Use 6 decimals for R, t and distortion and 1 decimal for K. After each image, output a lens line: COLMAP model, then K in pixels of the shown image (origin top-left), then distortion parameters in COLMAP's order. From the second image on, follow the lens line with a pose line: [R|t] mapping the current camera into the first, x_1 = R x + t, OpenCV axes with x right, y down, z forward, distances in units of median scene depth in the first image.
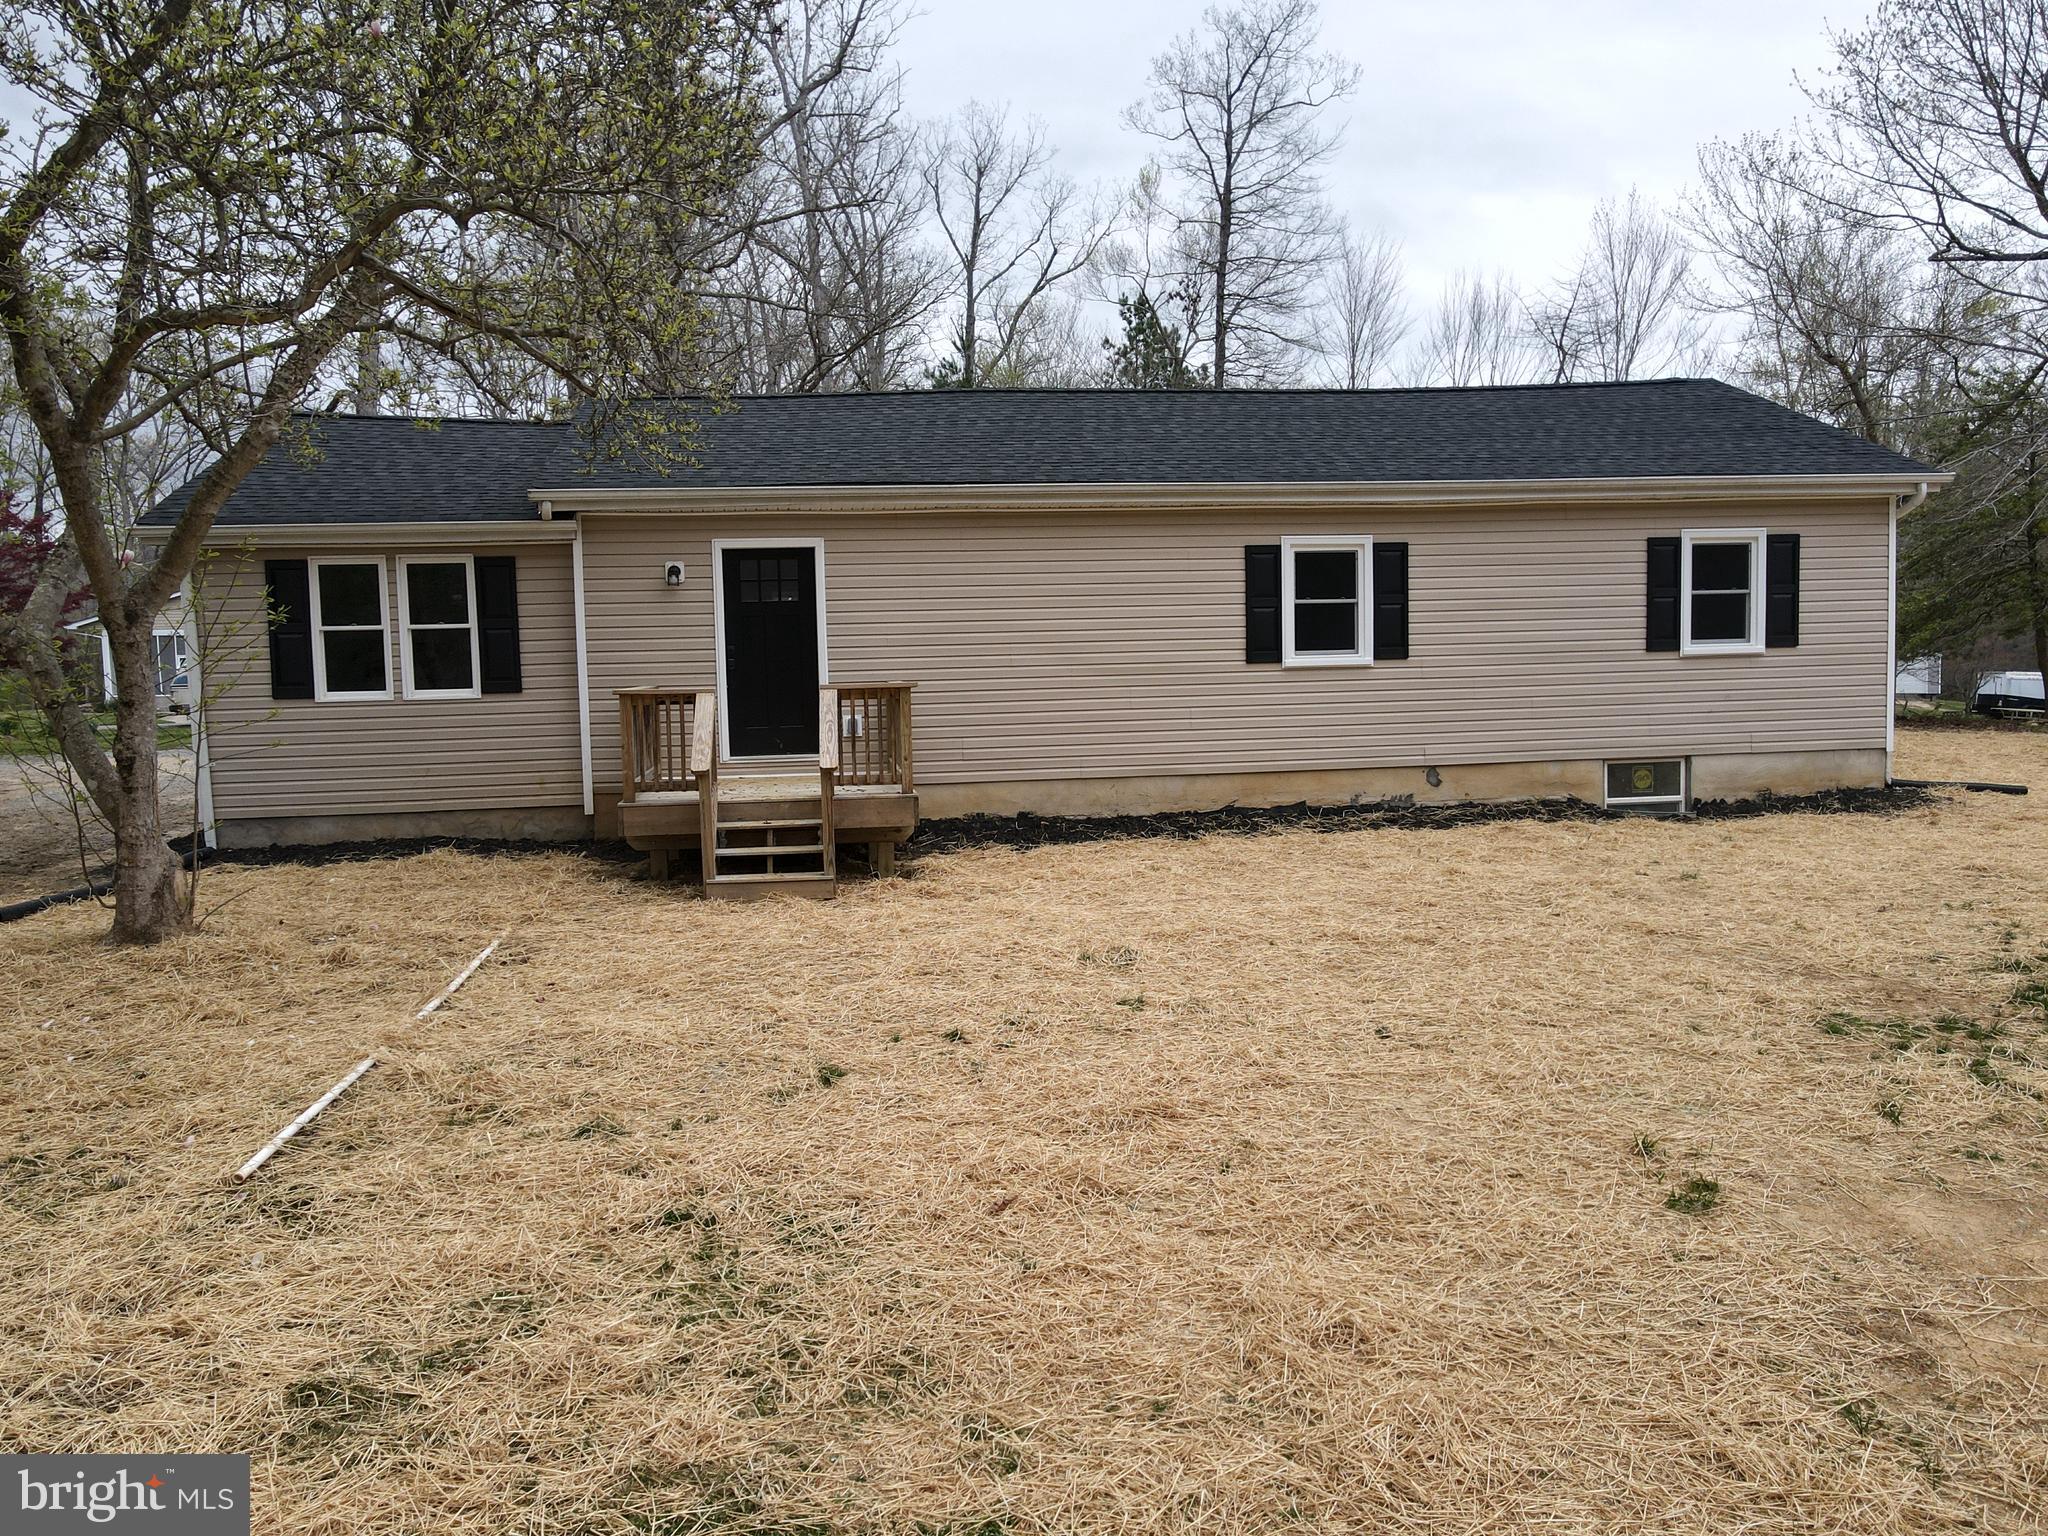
lens RADIAL K [[1493.8, 0, 1014.8], [0, 1493.8, 761.5], [0, 0, 1]] dist [0.005915, 0.014037]
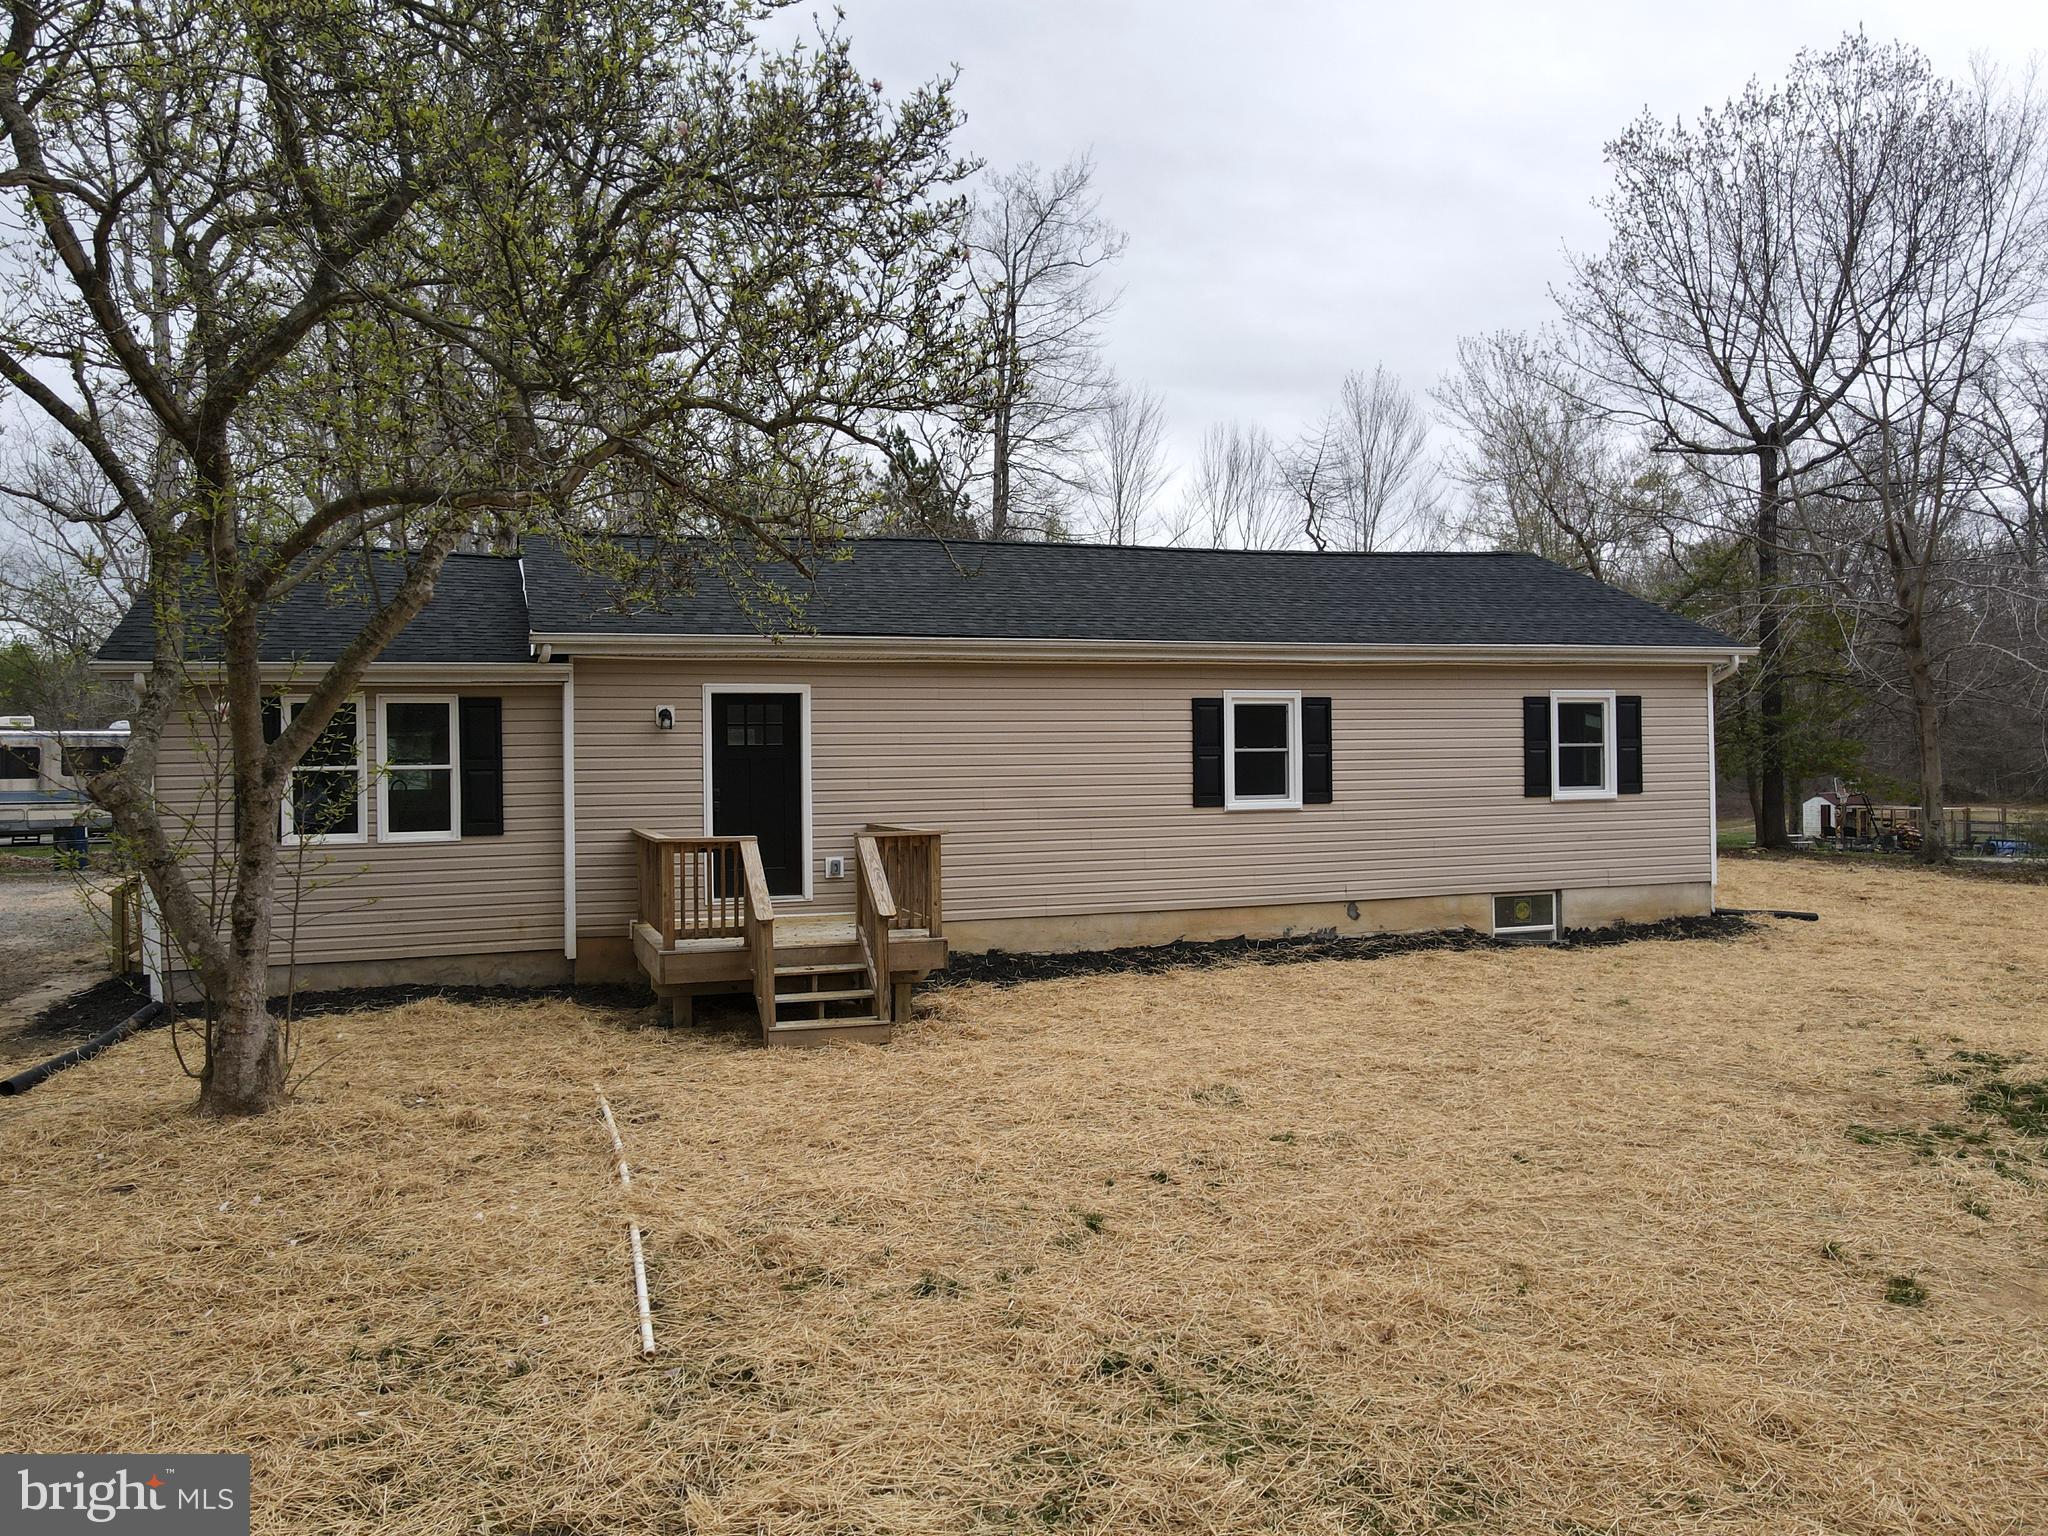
lens RADIAL K [[1493.8, 0, 1013.4], [0, 1493.8, 765.8], [0, 0, 1]] dist [0.005915, 0.014037]
pose [[0.980409, 0.009920, 0.196722, -0.184181], [0.004428, 0.997369, -0.072359, -0.017909], [-0.196922, 0.071812, 0.977786, -0.027287]]
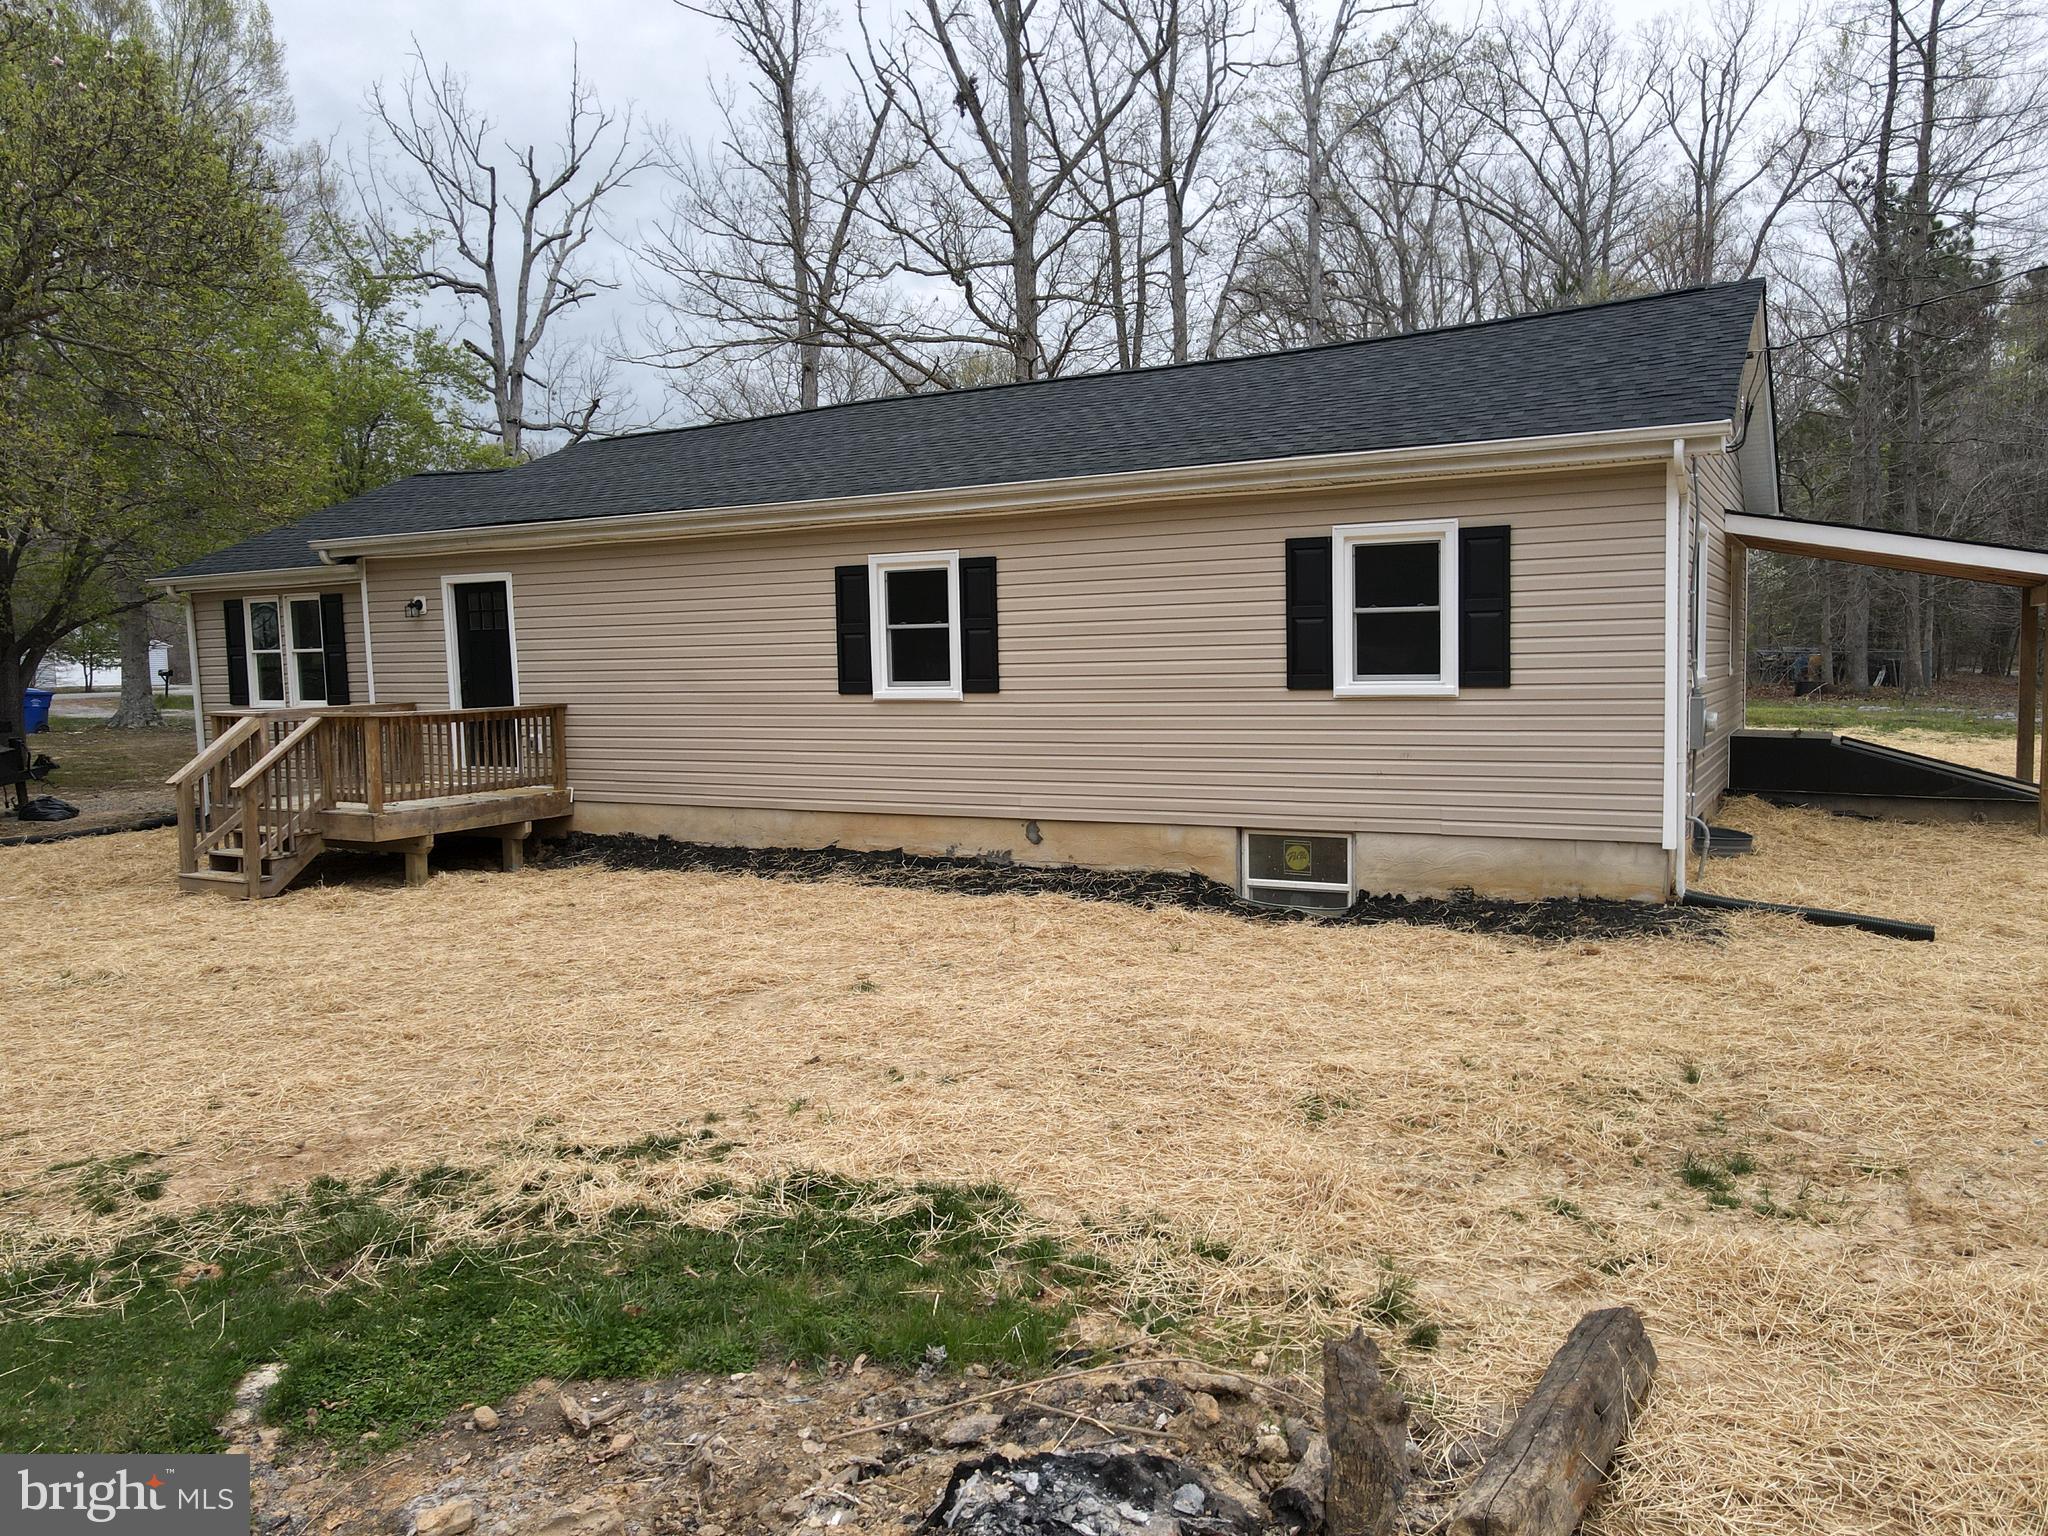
lens RADIAL K [[1493.8, 0, 1014.3], [0, 1493.8, 765.6], [0, 0, 1]] dist [0.005915, 0.014037]
pose [[0.799155, 0.054559, -0.598644, 0.798117], [-0.039449, 0.998486, 0.038337, -0.061241], [0.599829, -0.007022, 0.800097, 0.325509]]
